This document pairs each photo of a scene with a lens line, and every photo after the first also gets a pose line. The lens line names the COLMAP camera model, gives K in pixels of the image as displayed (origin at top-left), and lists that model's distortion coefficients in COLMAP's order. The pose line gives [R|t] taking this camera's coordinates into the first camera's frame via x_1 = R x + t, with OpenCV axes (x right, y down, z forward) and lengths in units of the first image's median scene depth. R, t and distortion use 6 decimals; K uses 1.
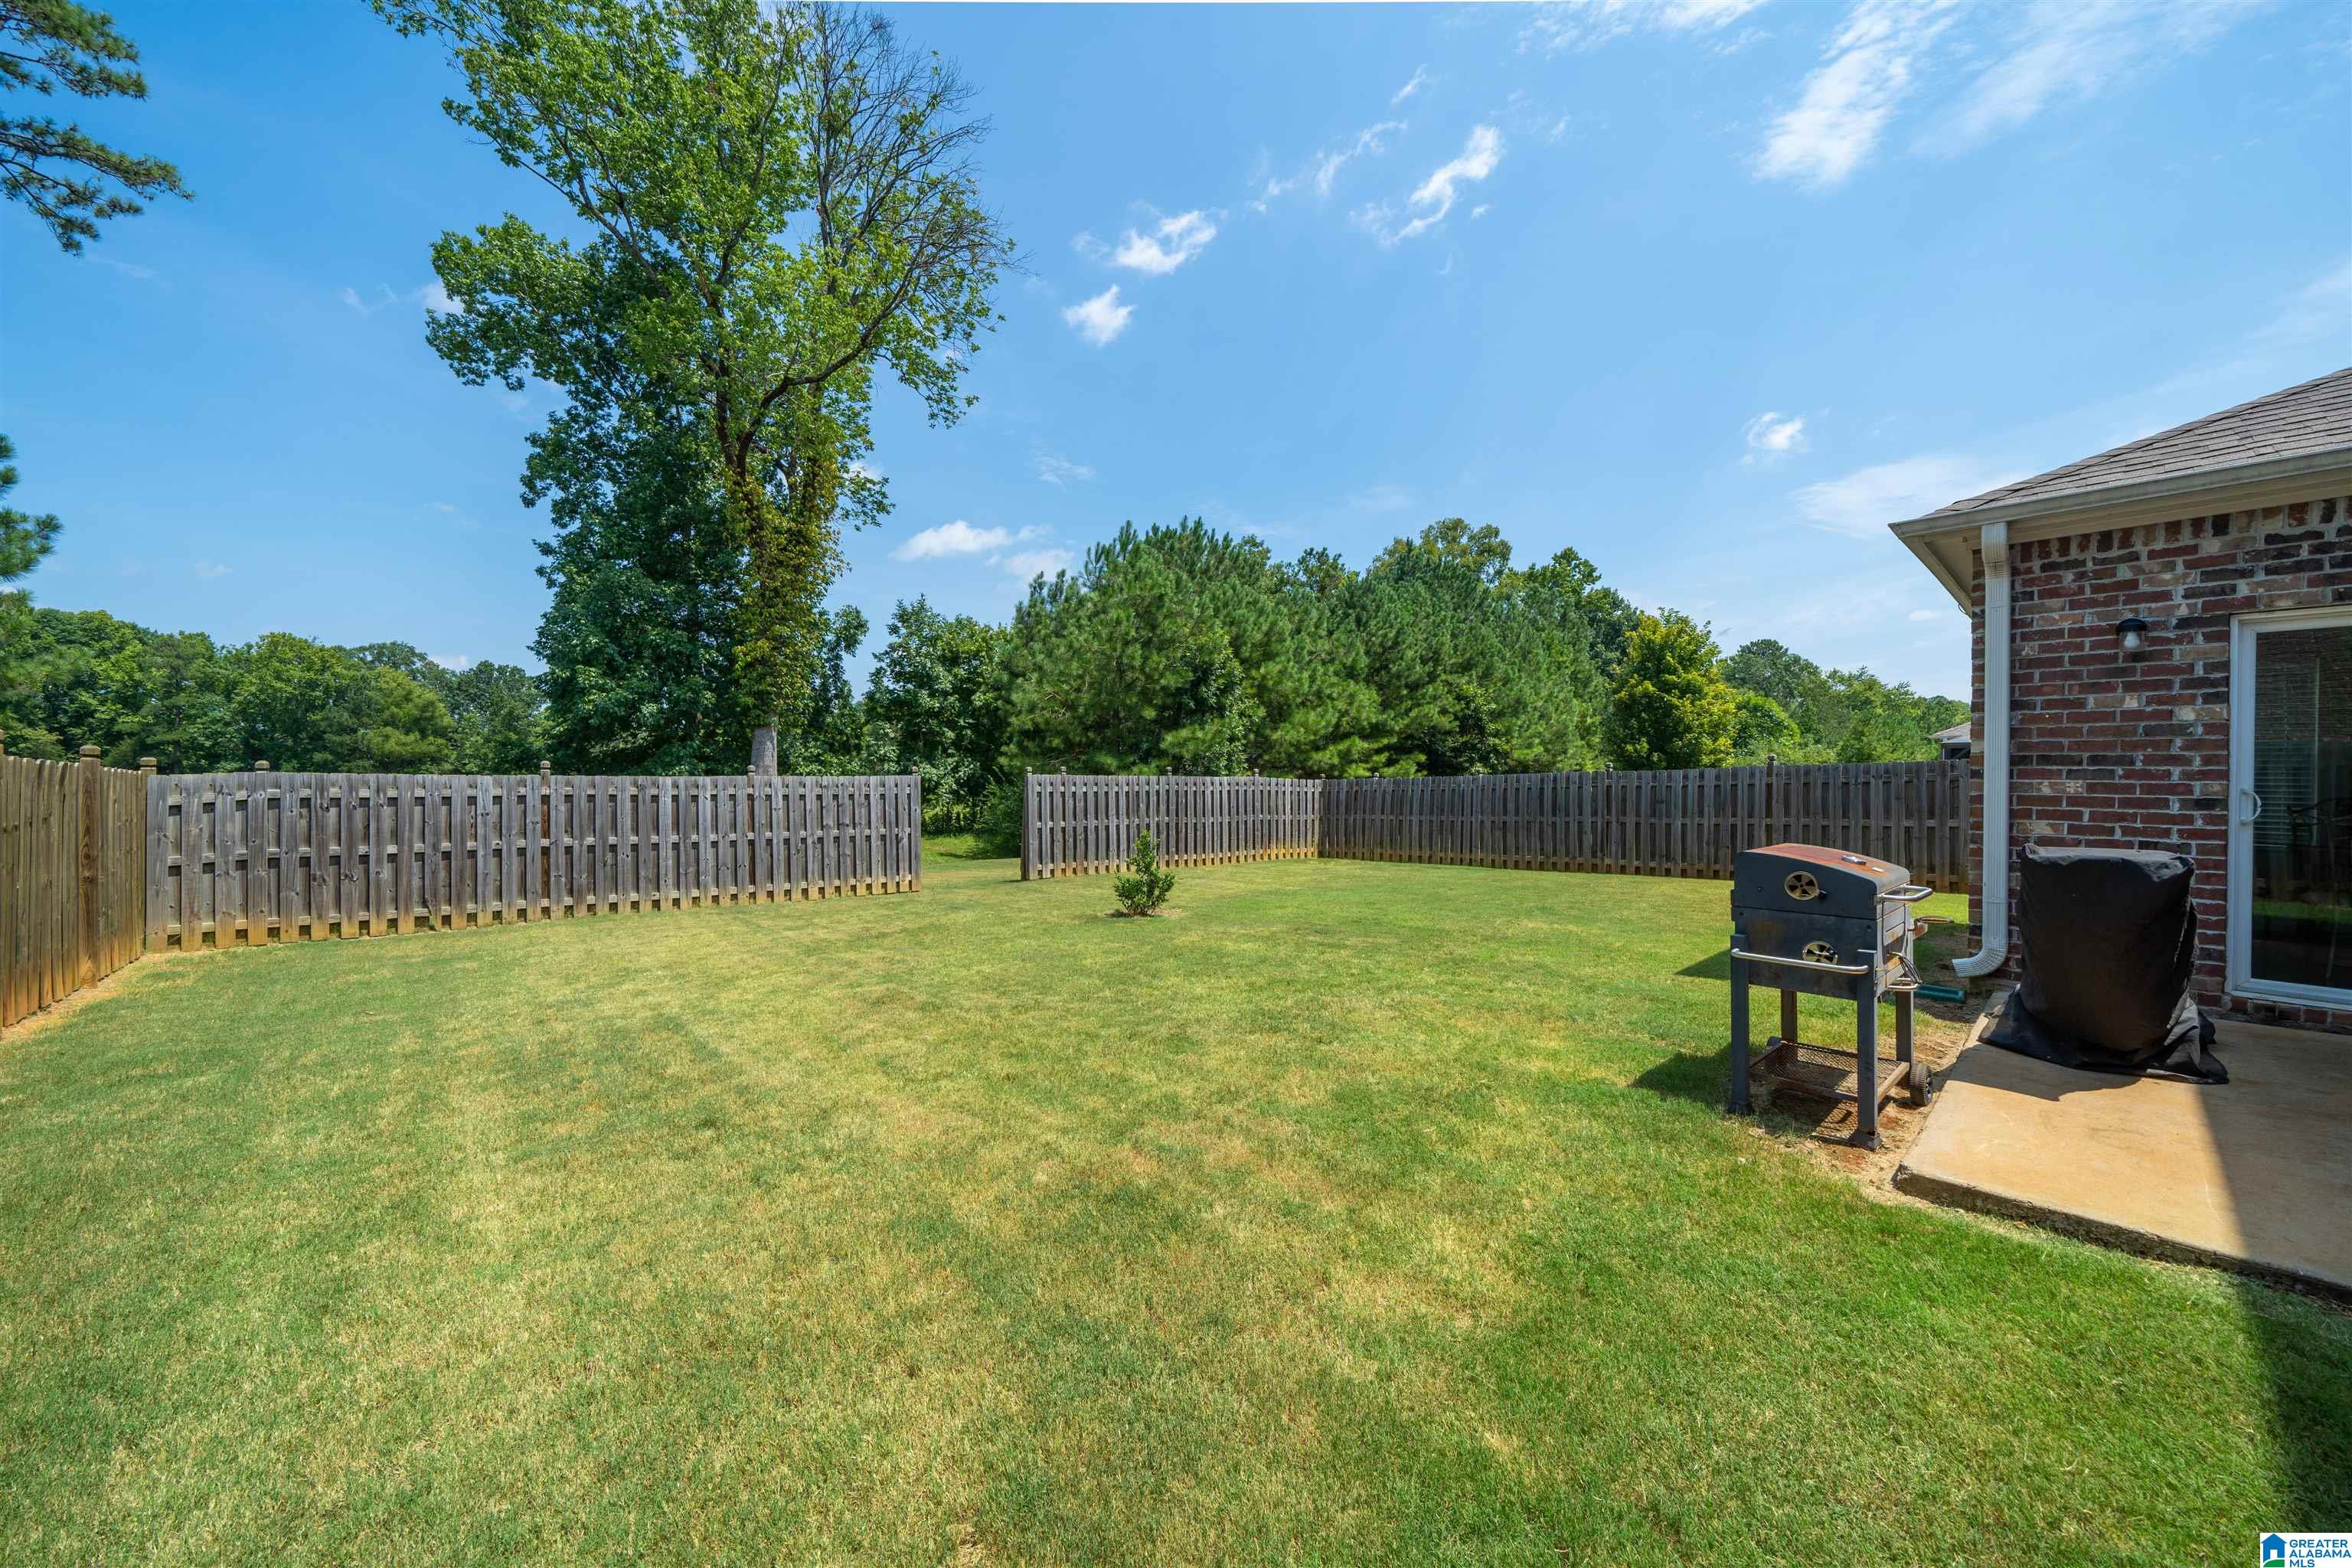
lens RADIAL K [[1267.1, 0, 1174.2], [0, 1267.1, 781.3], [0, 0, 1]] dist [0.002209, 0.000740]
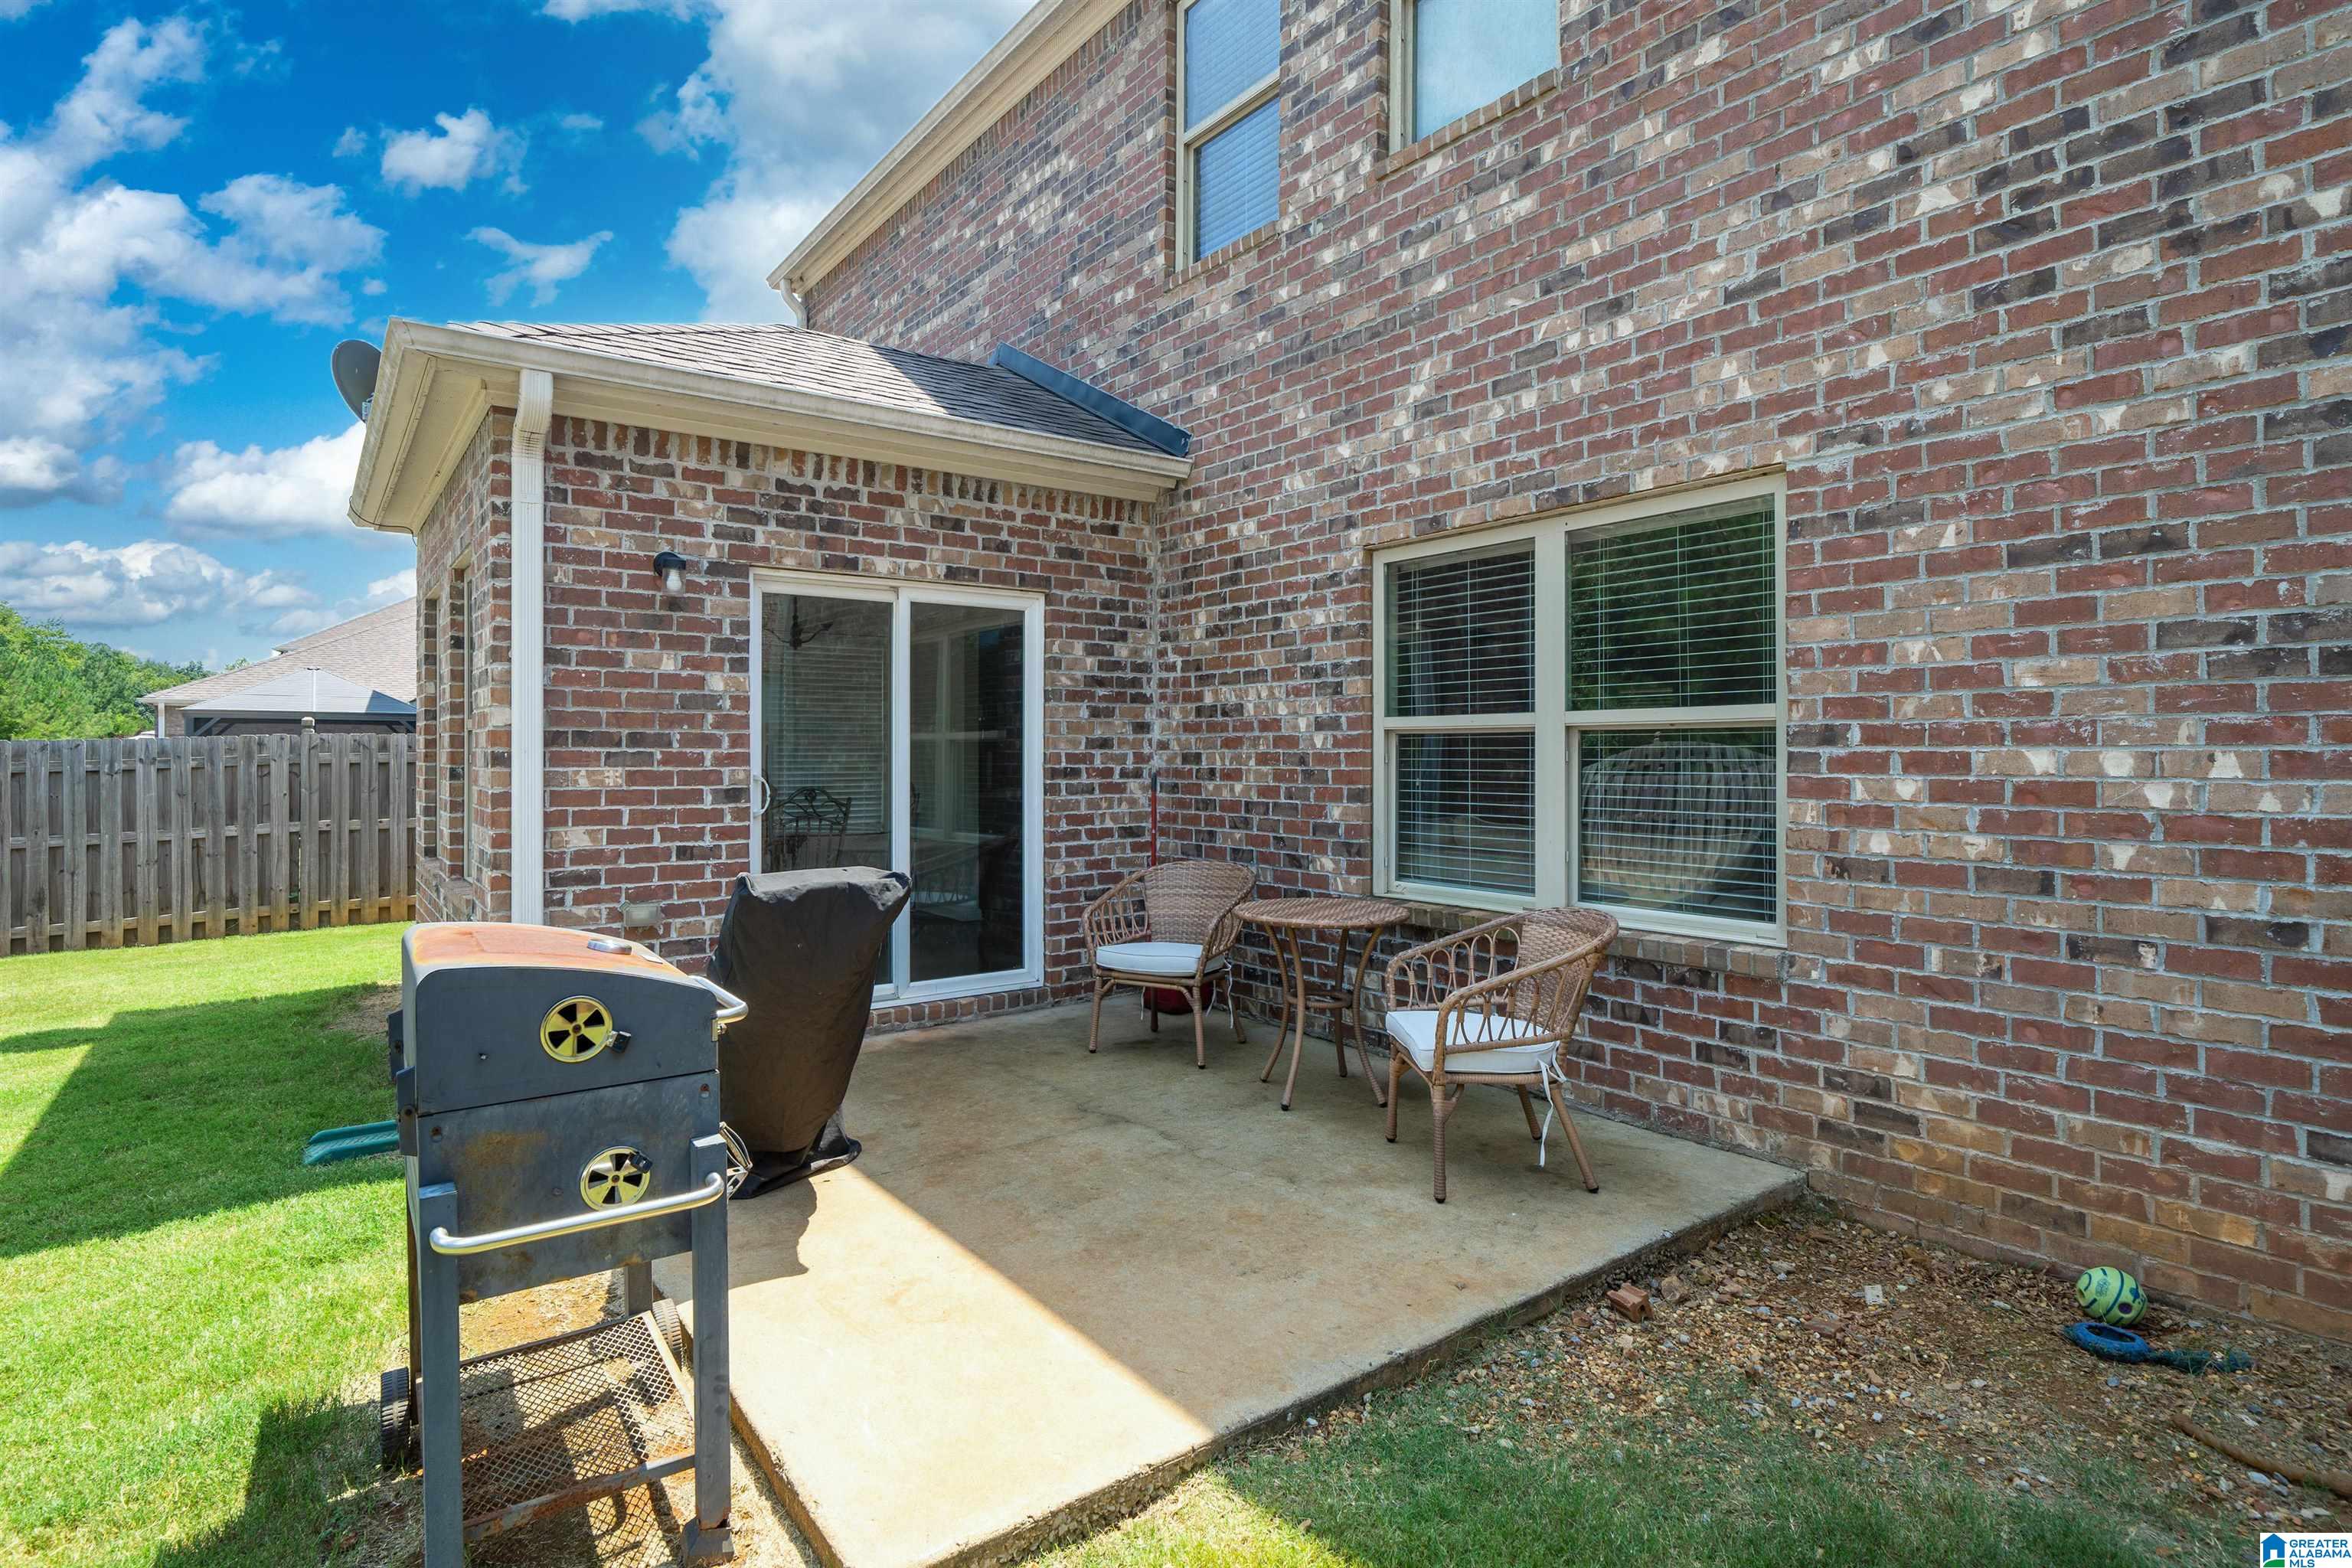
lens RADIAL K [[1213.5, 0, 1148.5], [0, 1213.5, 746.3], [0, 0, 1]] dist [-0.001433, 0.000047]
pose [[0.187988, 0.002816, 0.982167, 0.100480], [0.003642, 0.999987, -0.003564, -0.009346], [-0.982165, 0.004247, 0.187975, 0.584879]]
